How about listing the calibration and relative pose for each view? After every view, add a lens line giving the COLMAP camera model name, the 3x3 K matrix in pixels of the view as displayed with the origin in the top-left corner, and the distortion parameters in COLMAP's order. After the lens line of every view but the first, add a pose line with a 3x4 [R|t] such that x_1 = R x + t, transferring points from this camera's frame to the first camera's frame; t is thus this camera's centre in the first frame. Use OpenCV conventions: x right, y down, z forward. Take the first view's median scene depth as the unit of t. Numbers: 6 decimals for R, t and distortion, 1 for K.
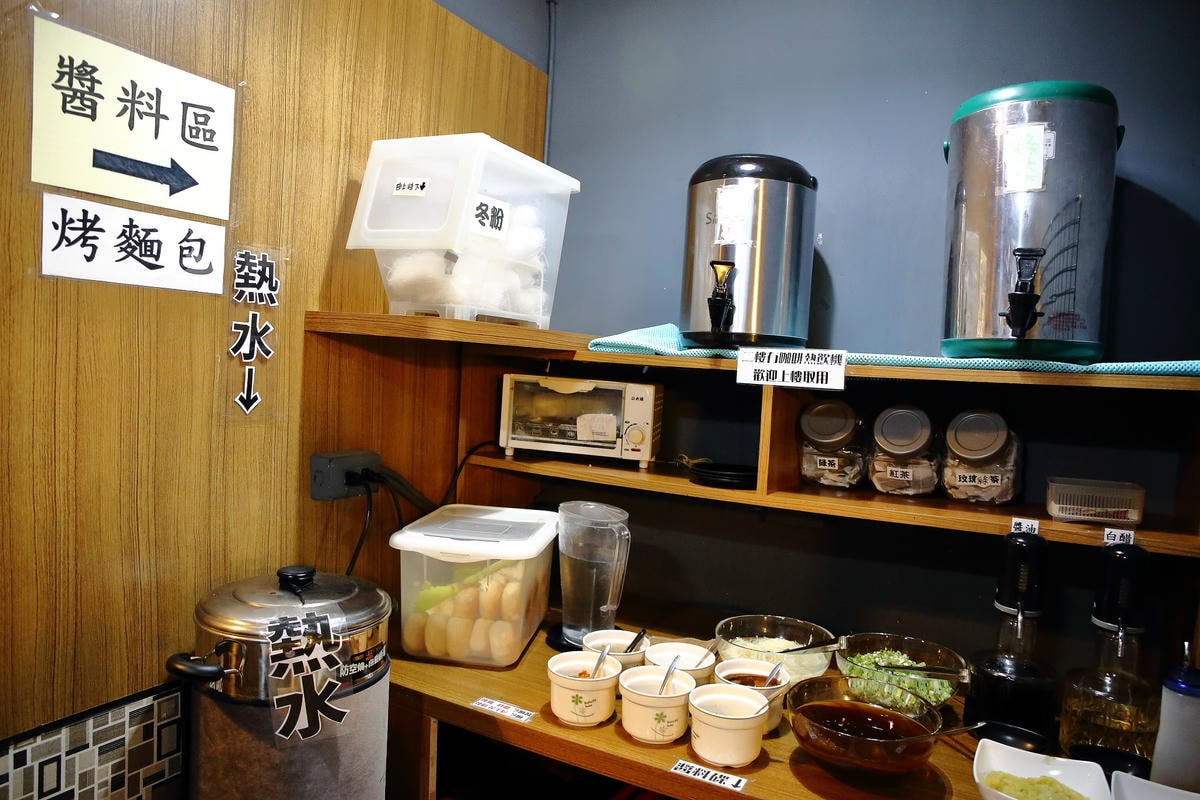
lens RADIAL K [[838.8, 0, 600.1], [0, 838.8, 399.6], [0, 0, 1]] dist [0.004671, 0.001523]
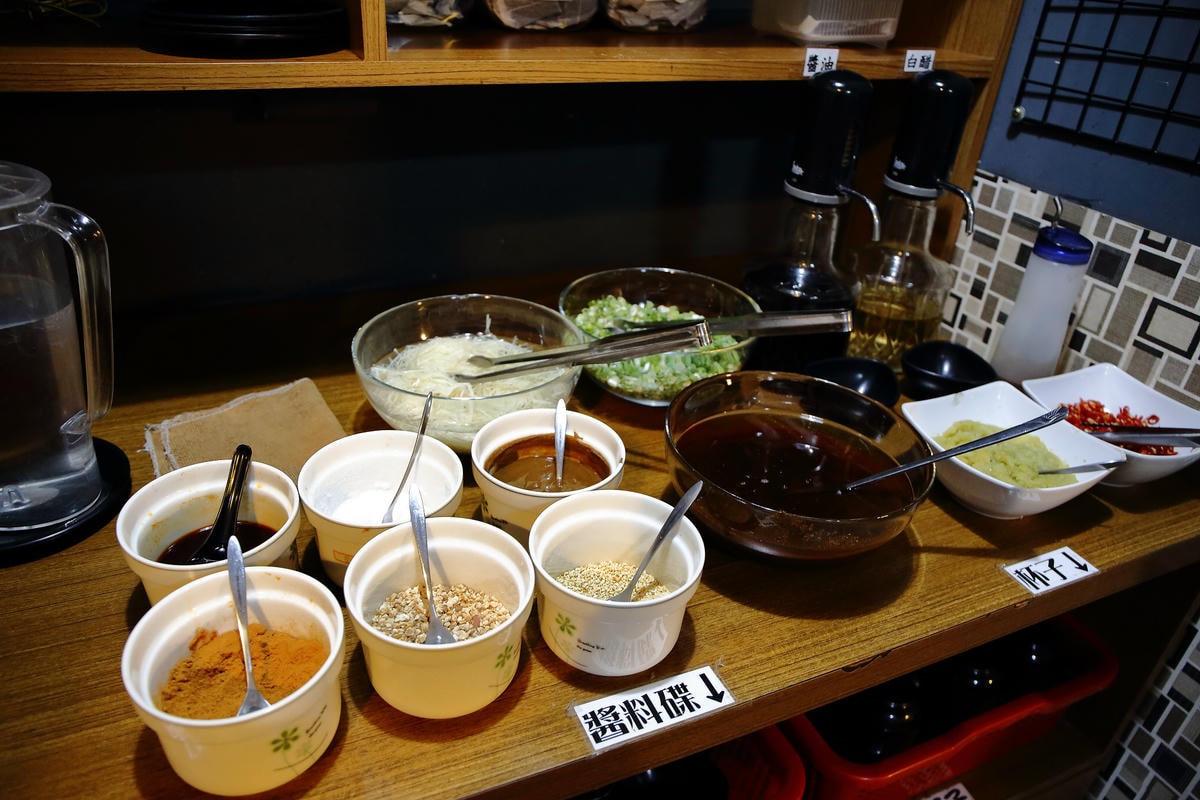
lens RADIAL K [[853.2, 0, 597.8], [0, 853.2, 401.6], [0, 0, 1]] dist [-0.038716, -0.000881]
pose [[0.608988, -0.393947, 0.688433, -0.125566], [0.001330, 0.868446, 0.495781, 0.057328], [-0.793179, -0.301009, 0.529397, 0.703396]]
